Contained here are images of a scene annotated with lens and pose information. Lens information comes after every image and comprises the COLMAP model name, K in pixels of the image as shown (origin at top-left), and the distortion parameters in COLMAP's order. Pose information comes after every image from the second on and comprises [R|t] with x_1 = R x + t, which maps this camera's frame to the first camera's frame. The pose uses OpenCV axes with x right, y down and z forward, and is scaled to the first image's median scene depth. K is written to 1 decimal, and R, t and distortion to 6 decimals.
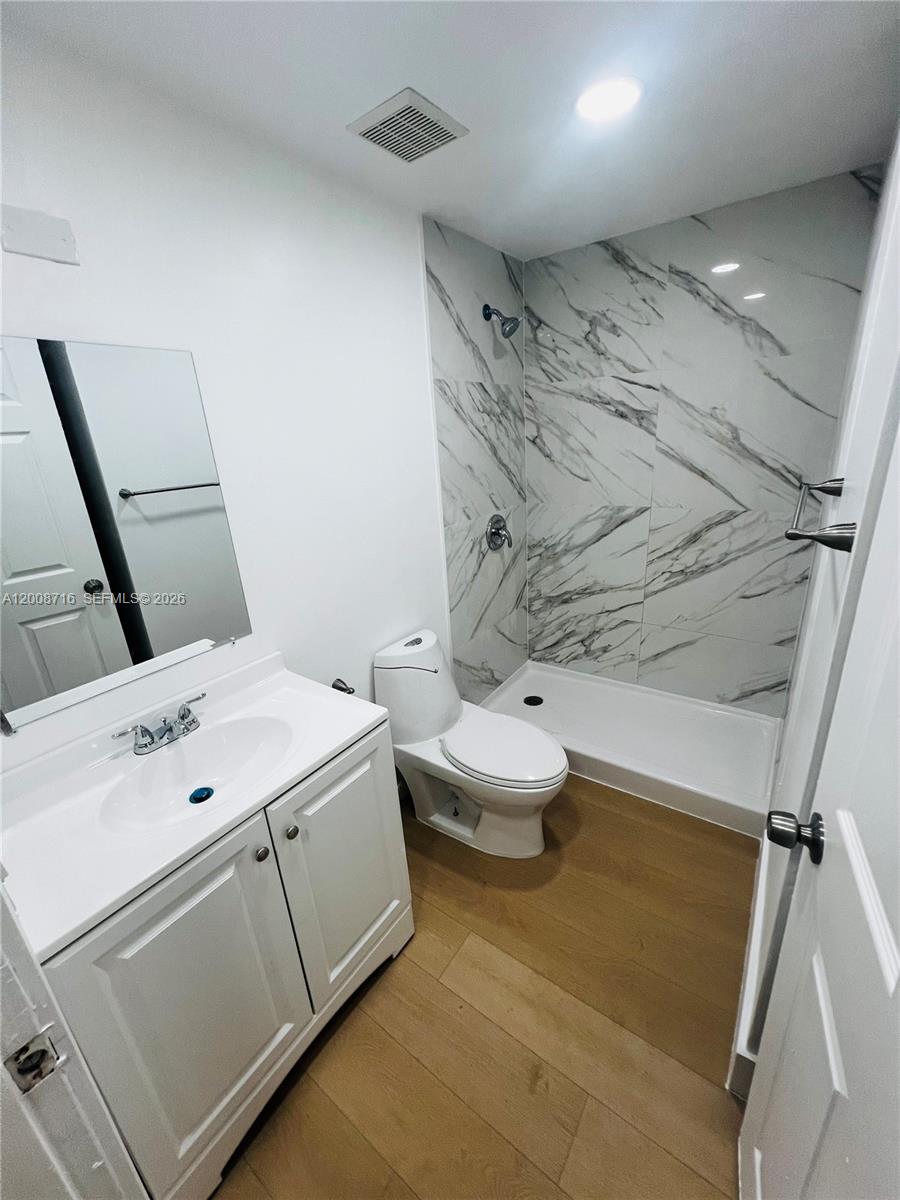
lens RADIAL K [[482.2, 0, 454.7], [0, 482.2, 597.0], [0, 0, 1]] dist [-0.002170, 0.000608]
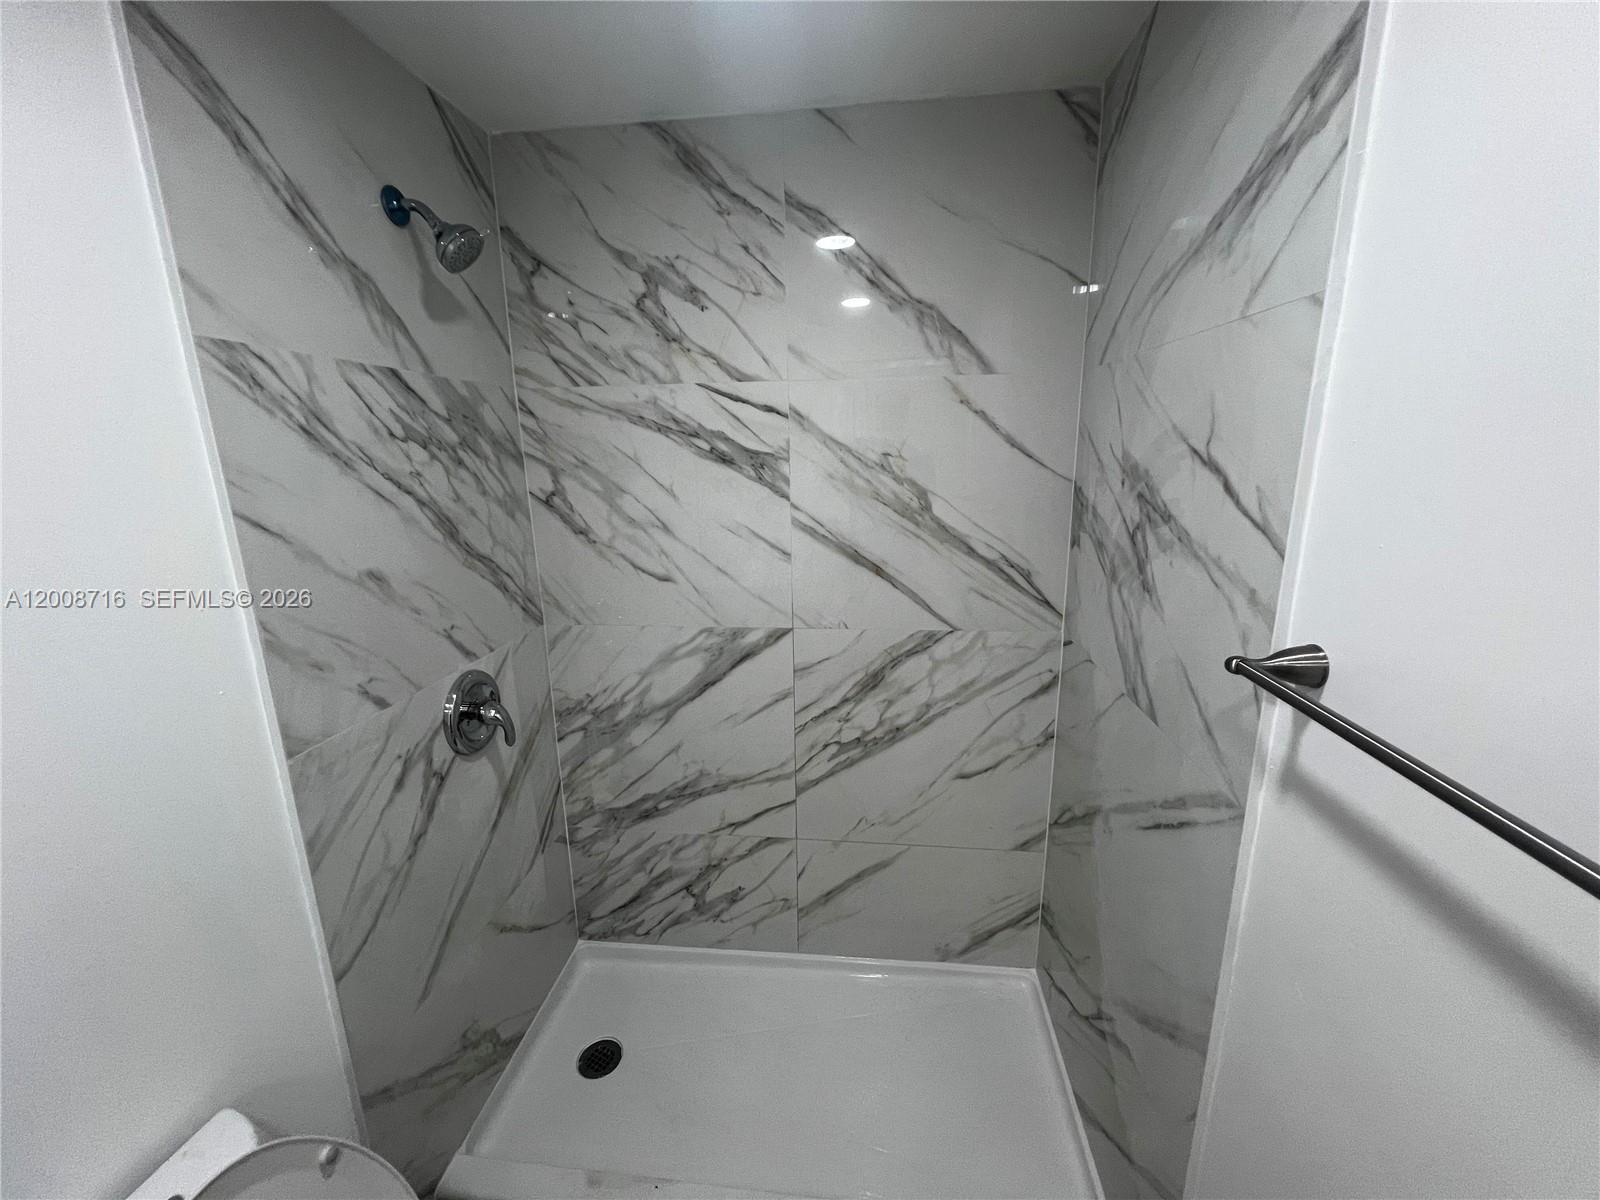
lens RADIAL K [[642.9, 0, 799.4], [0, 642.9, 596.6], [0, 0, 1]] dist [-0.002170, 0.000608]
pose [[0.873608, -0.066755, 0.482031, 0.078234], [0.126037, 0.987785, -0.091627, -0.160821], [-0.470026, 0.140800, 0.871350, 0.389975]]
